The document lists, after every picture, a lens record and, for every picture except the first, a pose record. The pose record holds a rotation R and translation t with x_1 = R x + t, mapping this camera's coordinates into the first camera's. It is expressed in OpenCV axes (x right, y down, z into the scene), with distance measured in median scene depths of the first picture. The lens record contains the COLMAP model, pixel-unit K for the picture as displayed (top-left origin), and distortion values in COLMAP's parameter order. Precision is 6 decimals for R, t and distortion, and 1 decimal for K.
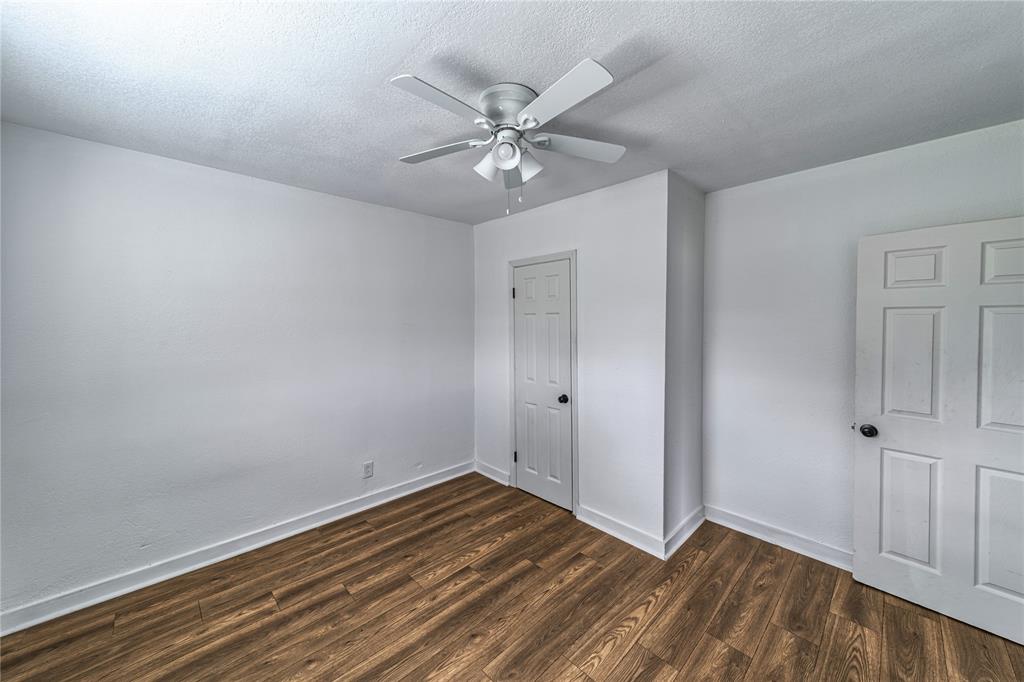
lens RADIAL K [[362.6, 0, 505.6], [0, 362.6, 335.8], [0, 0, 1]] dist [0.008724, 0.000261]
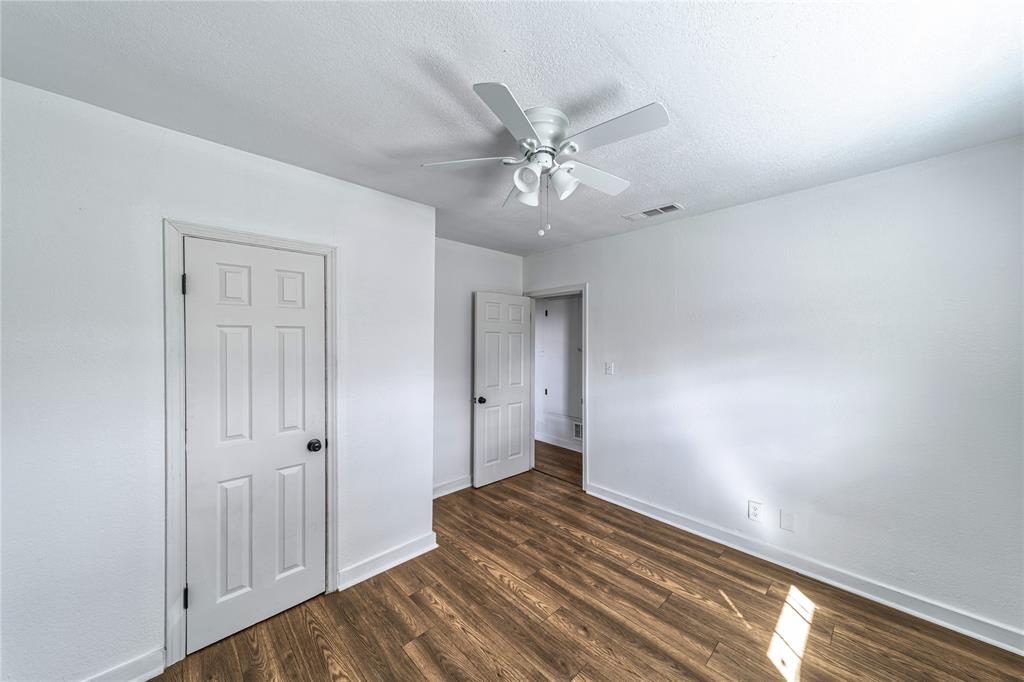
lens RADIAL K [[362.6, 0, 510.6], [0, 362.6, 347.3], [0, 0, 1]] dist [0.008724, 0.000261]
pose [[0.006927, -0.019058, 0.999794, -0.810741], [0.039123, 0.999058, 0.018773, -0.030005], [-0.999210, 0.038984, 0.007666, 0.855888]]
